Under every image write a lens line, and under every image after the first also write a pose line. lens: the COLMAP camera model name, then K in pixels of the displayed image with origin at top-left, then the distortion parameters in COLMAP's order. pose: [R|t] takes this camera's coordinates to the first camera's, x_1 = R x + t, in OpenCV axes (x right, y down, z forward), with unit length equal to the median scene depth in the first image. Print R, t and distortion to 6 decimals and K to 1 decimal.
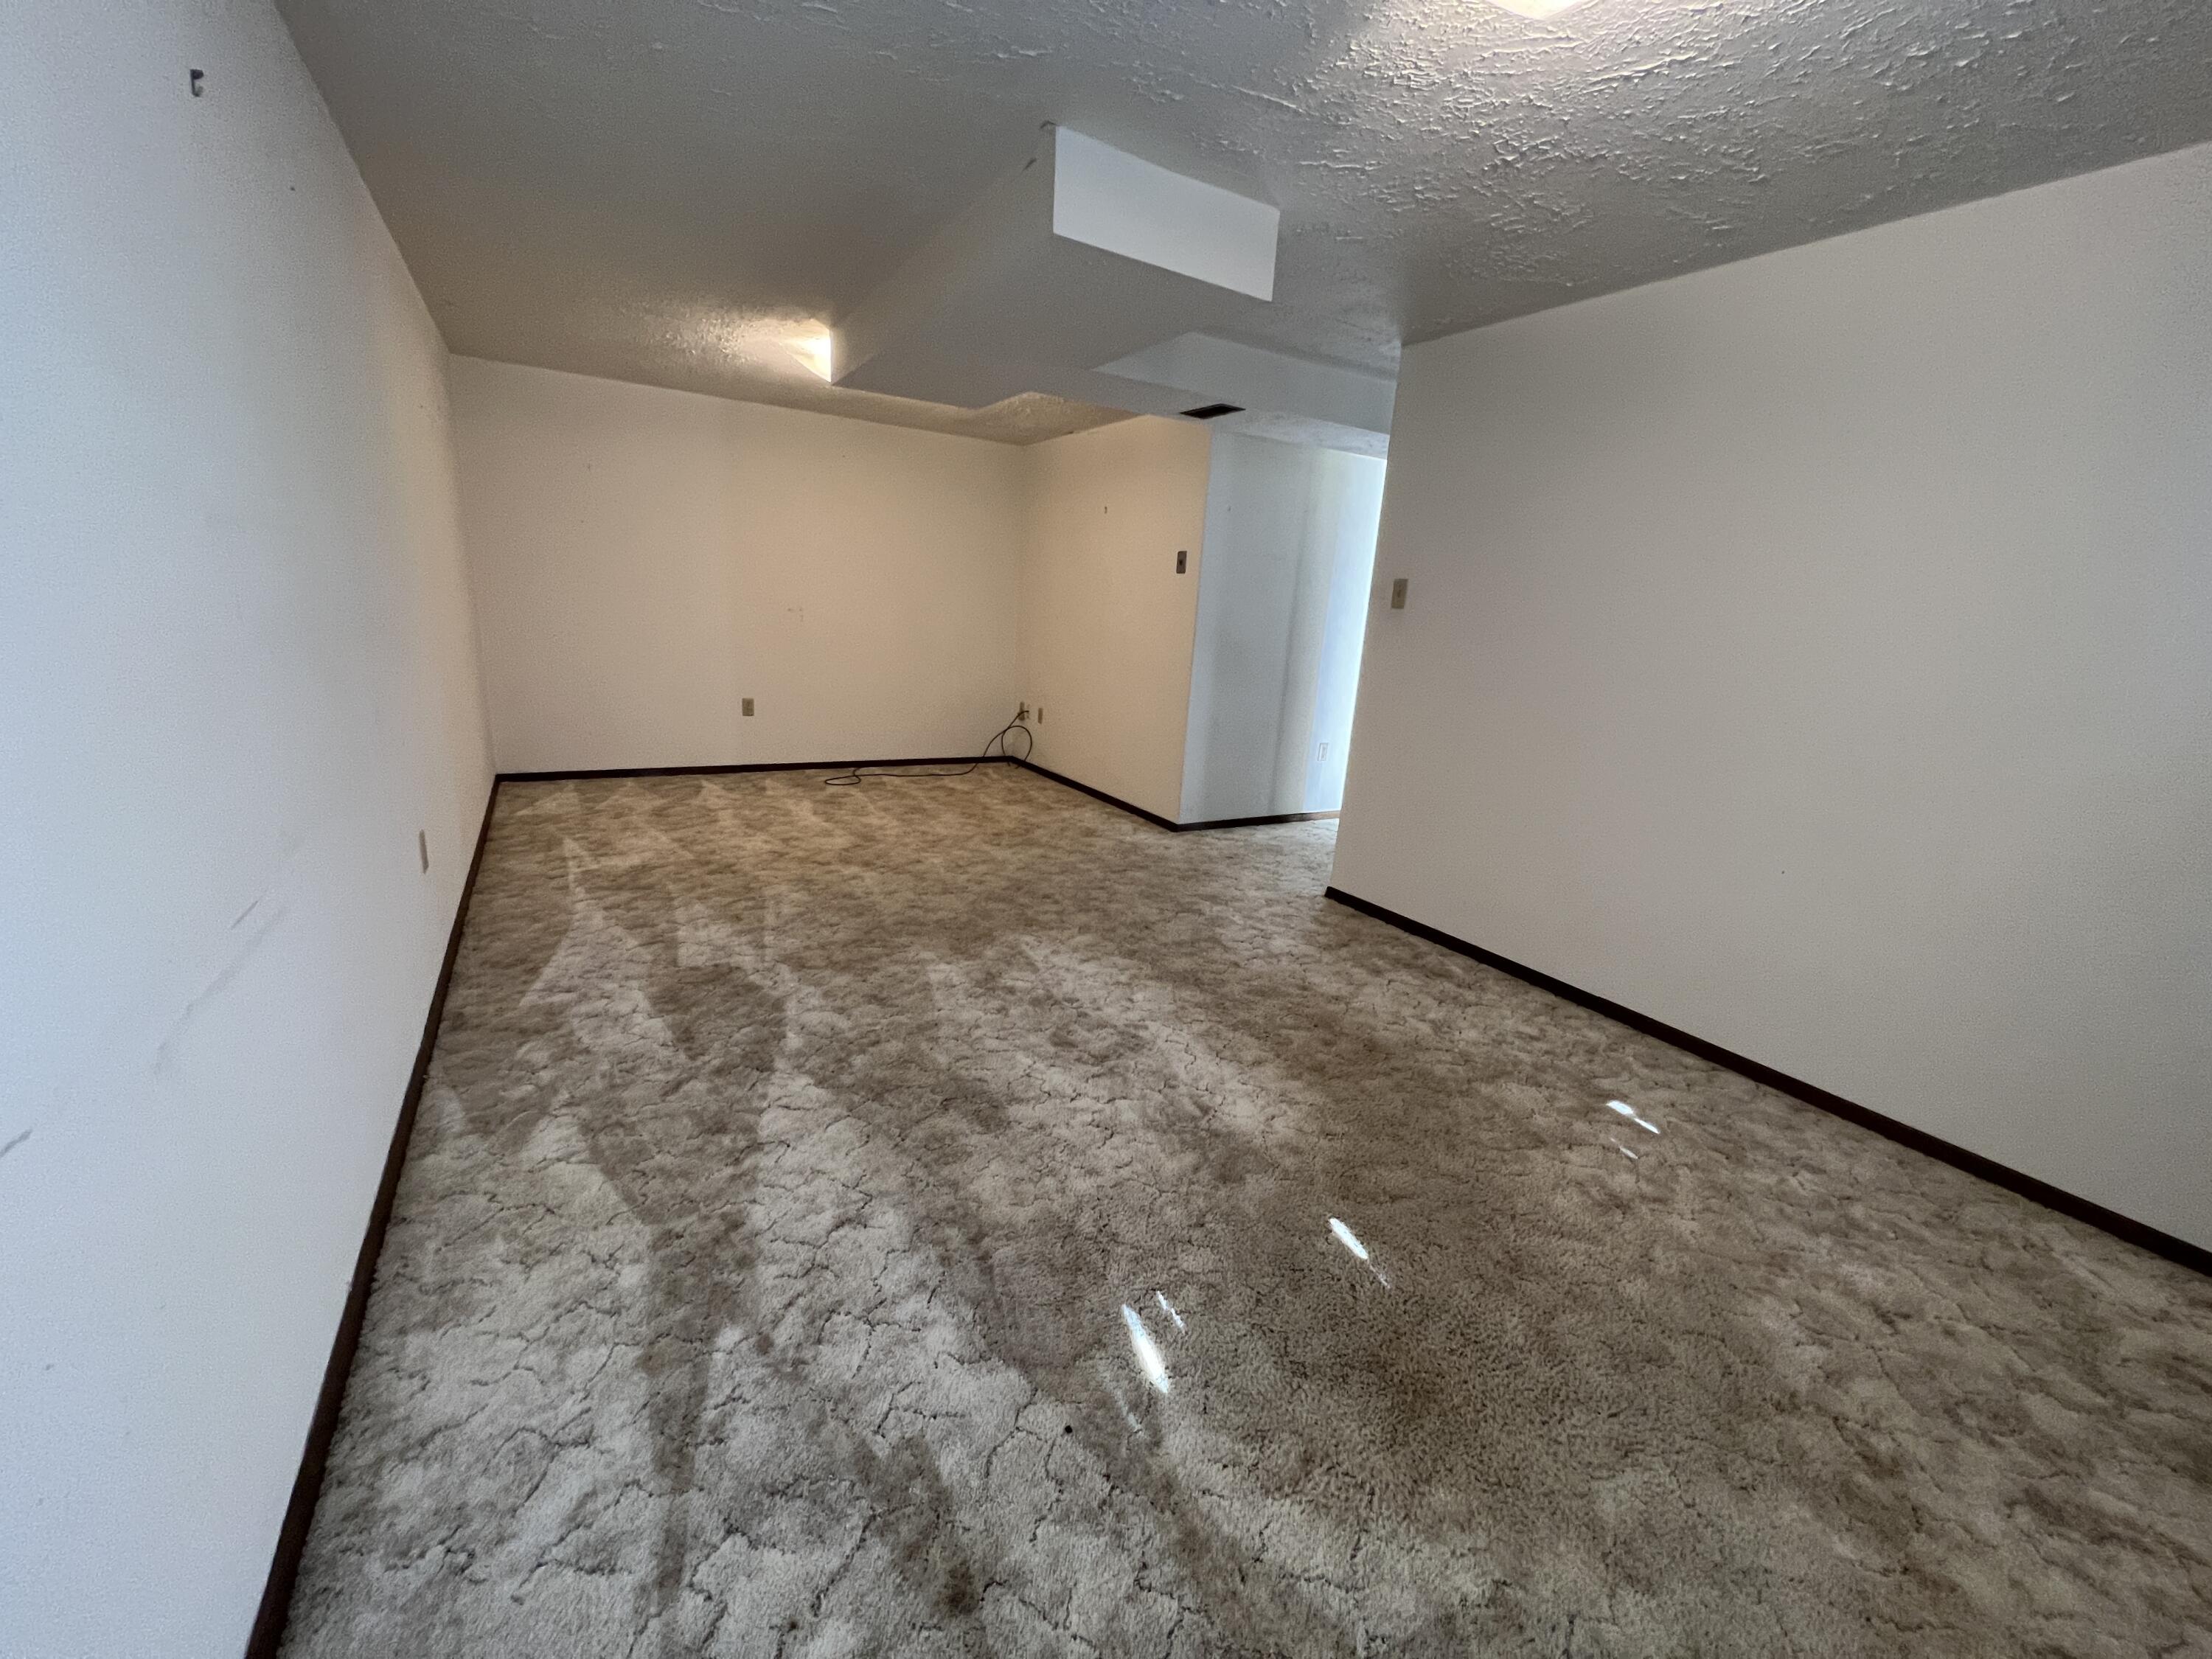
lens RADIAL K [[886.3, 0, 1105.7], [0, 886.3, 827.7], [0, 0, 1]] dist [0.000488, -0.000422]
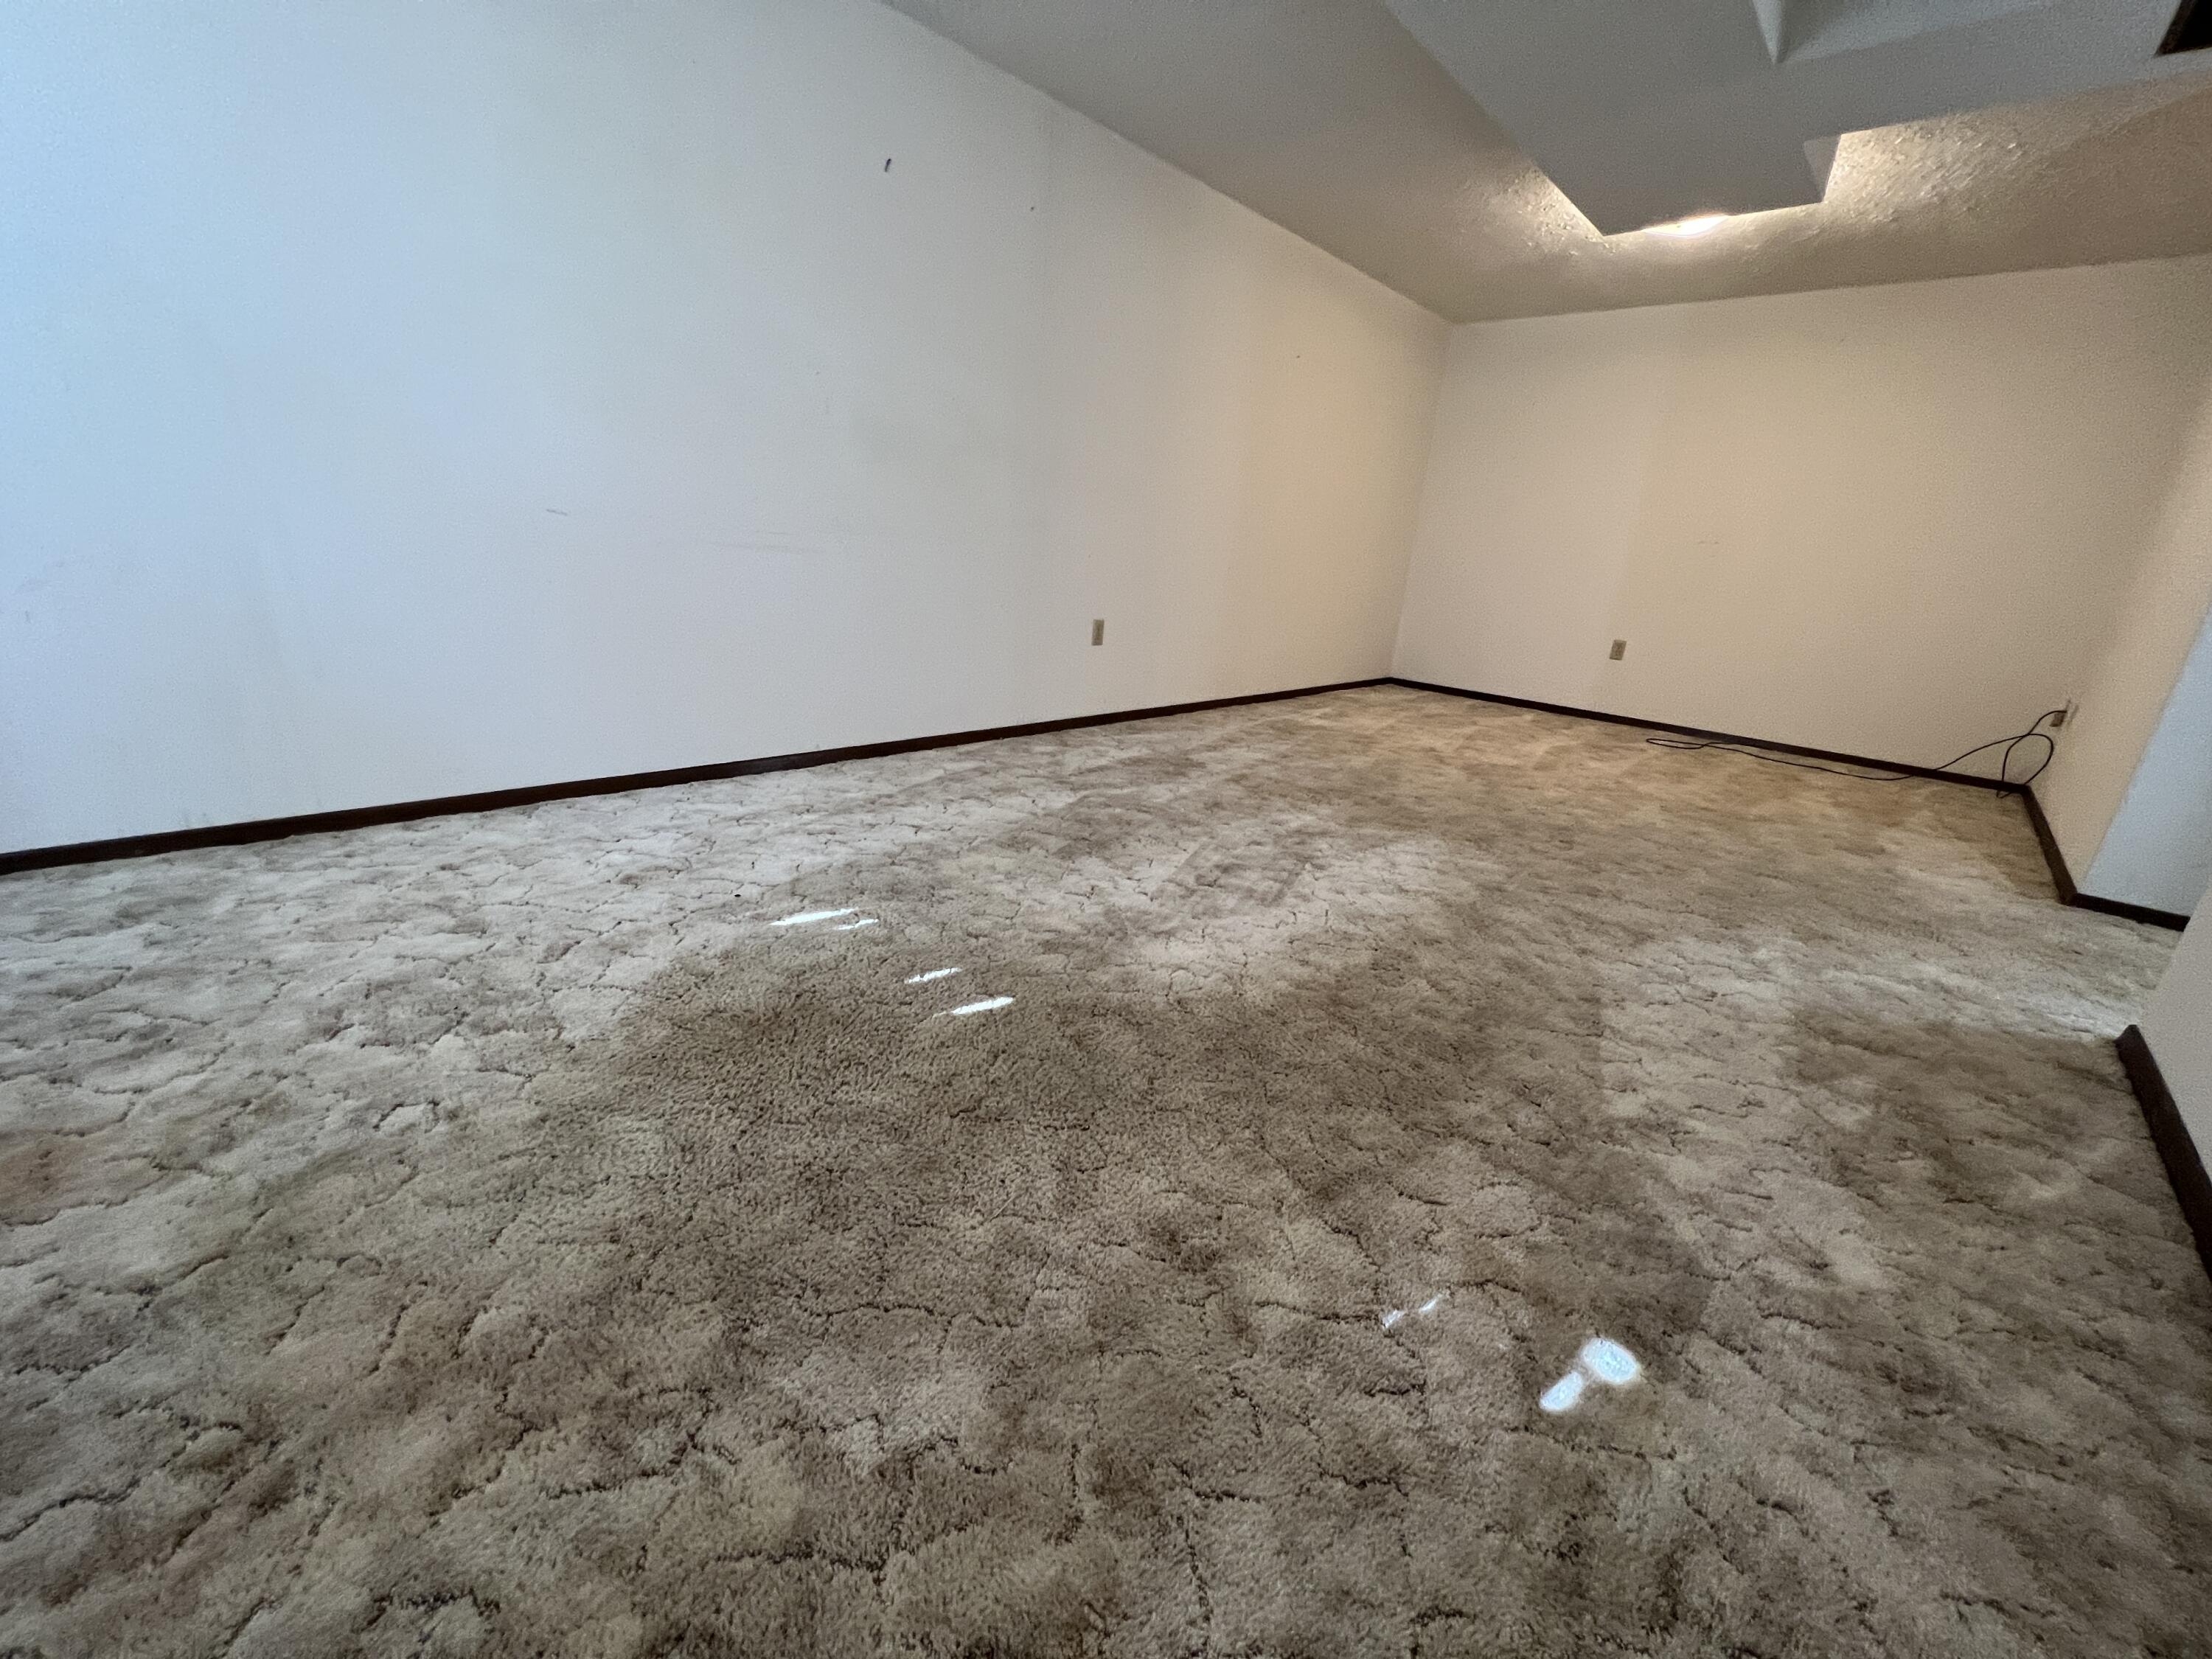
lens RADIAL K [[886.3, 0, 1105.3], [0, 886.3, 831.2], [0, 0, 1]] dist [0.000488, -0.000422]
pose [[0.281068, 0.262784, -0.923009, 0.753030], [-0.294609, 0.938967, 0.177615, 0.073339], [0.913349, 0.222004, 0.341332, 0.535774]]
